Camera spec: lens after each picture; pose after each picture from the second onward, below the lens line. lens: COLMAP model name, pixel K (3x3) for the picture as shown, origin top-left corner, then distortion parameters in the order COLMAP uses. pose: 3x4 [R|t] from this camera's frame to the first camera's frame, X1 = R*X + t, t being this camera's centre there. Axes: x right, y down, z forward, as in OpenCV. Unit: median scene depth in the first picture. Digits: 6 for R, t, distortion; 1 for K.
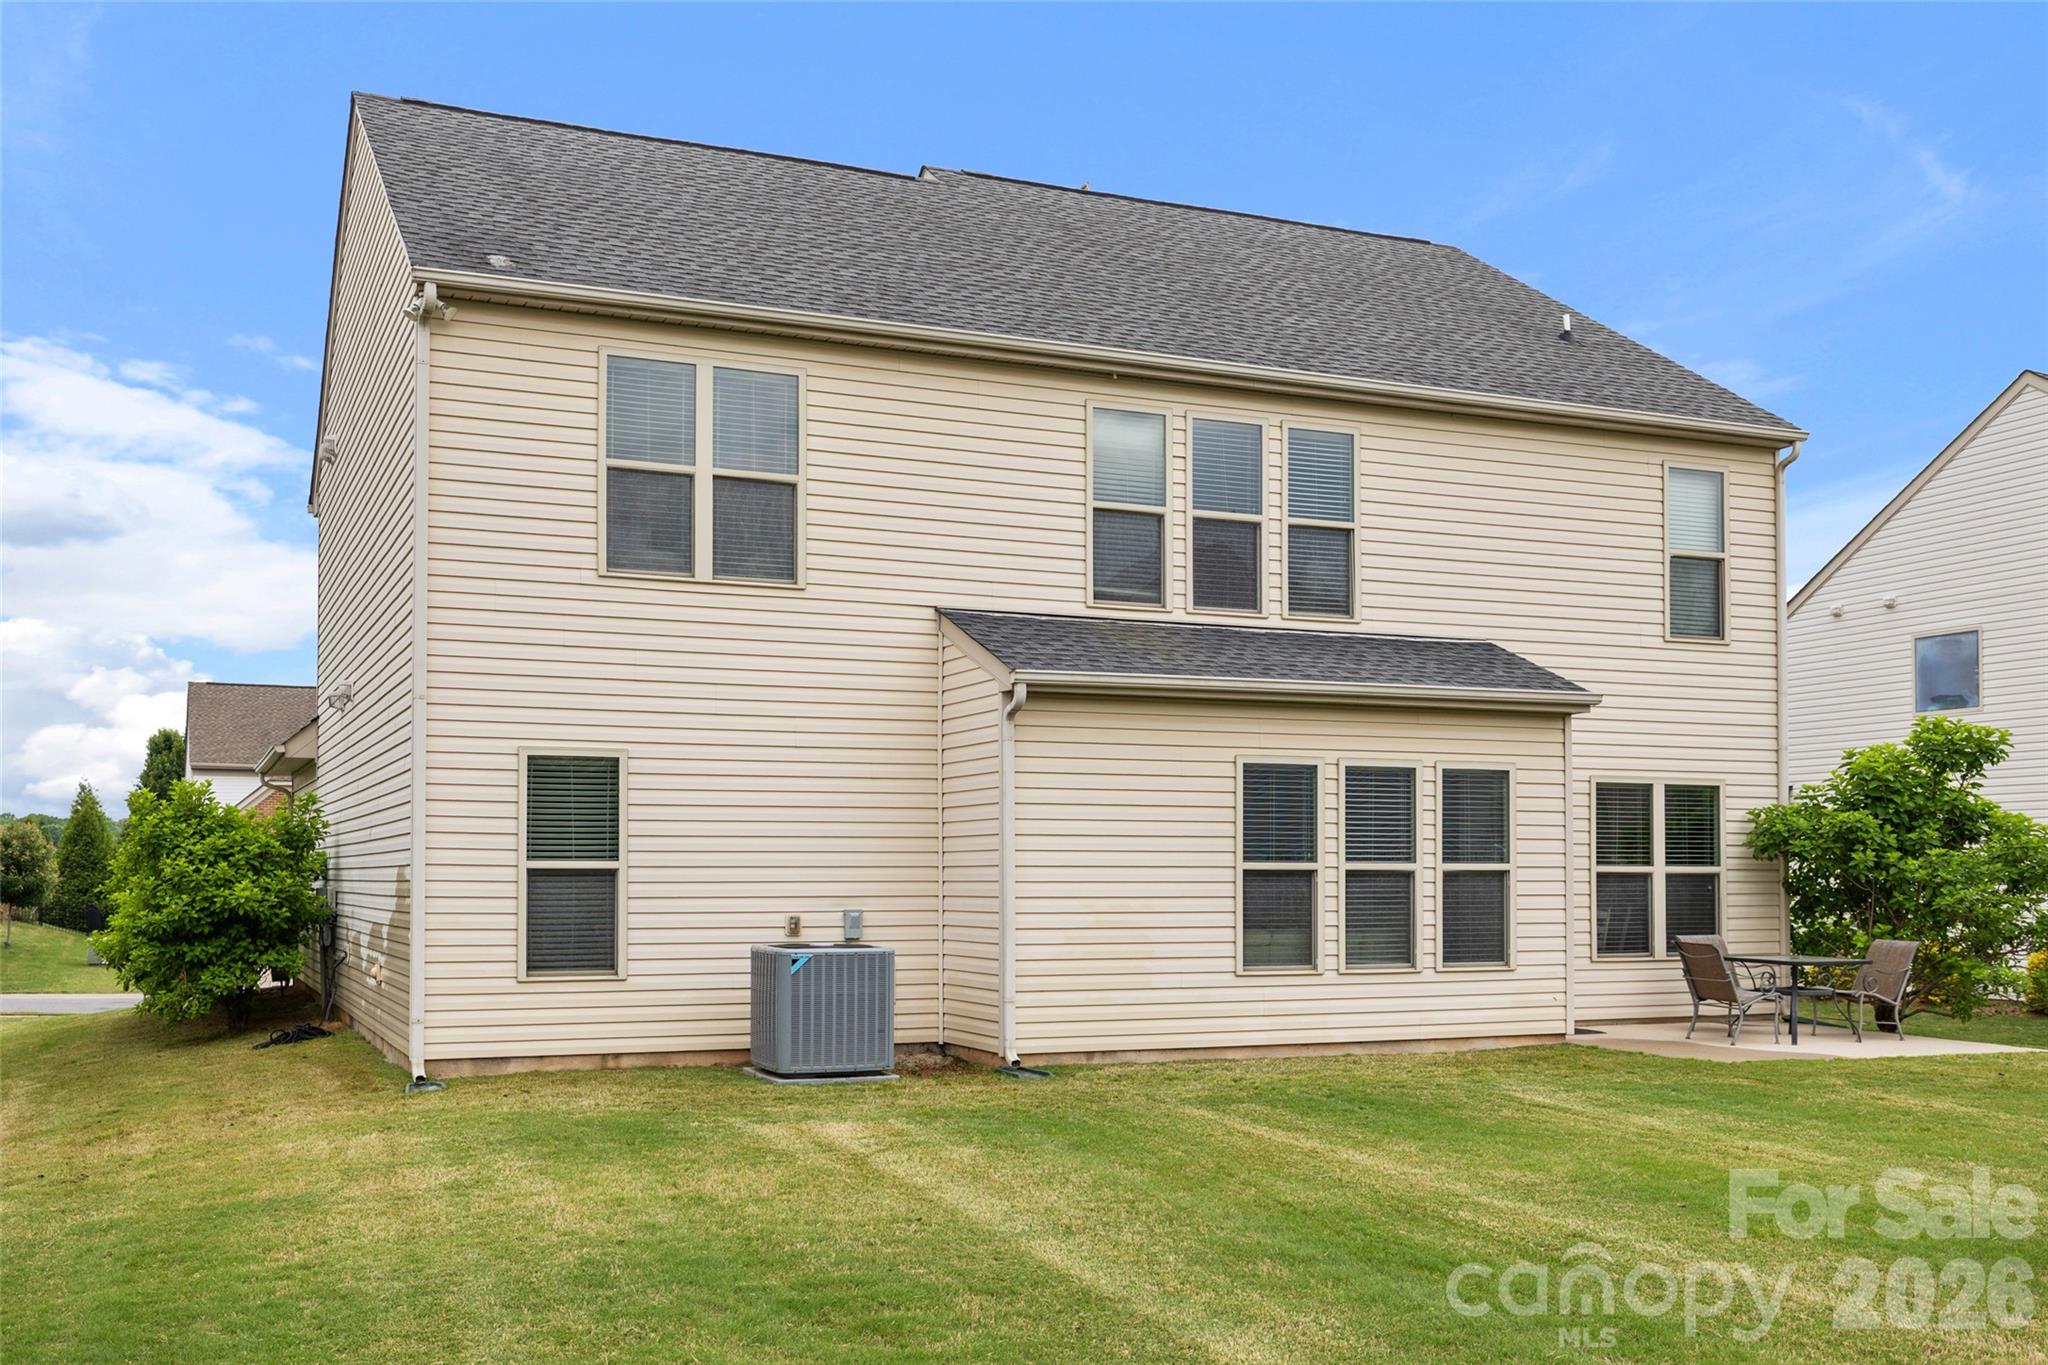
lens RADIAL K [[1953.2, 0, 1013.6], [0, 1953.2, 719.8], [0, 0, 1]] dist [-0.001166, 0.020251]
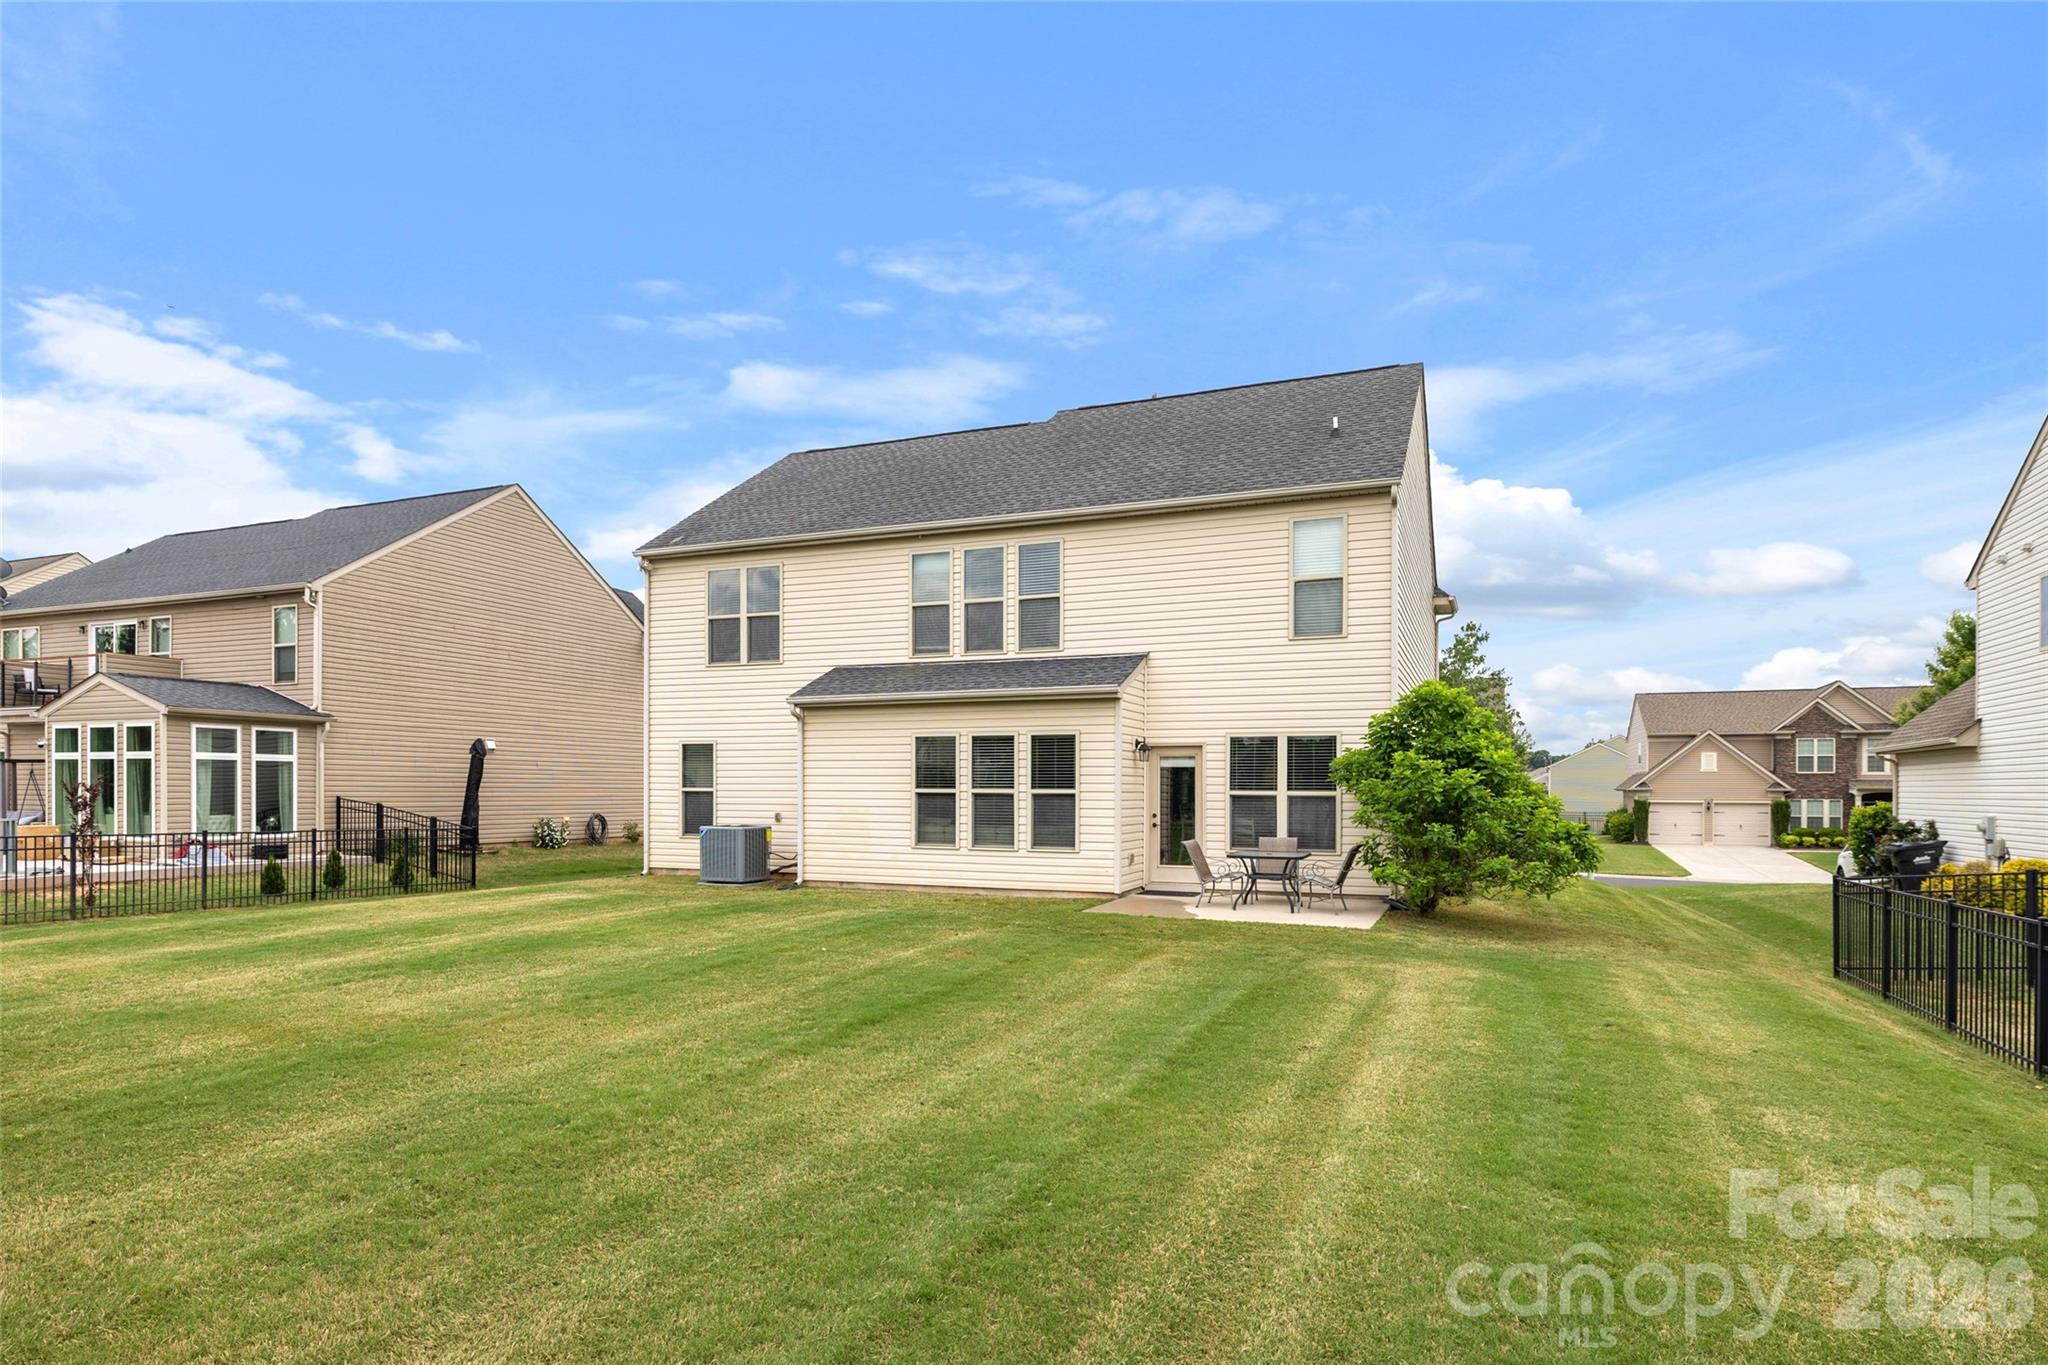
lens RADIAL K [[1173.7, 0, 1018.8], [0, 1173.7, 692.8], [0, 0, 1]] dist [-0.005864, -0.001200]
pose [[0.687406, -0.054832, -0.724200, 0.989157], [0.056496, 0.998162, -0.021949, 0.009725], [0.724072, -0.025826, 0.689240, 0.273110]]
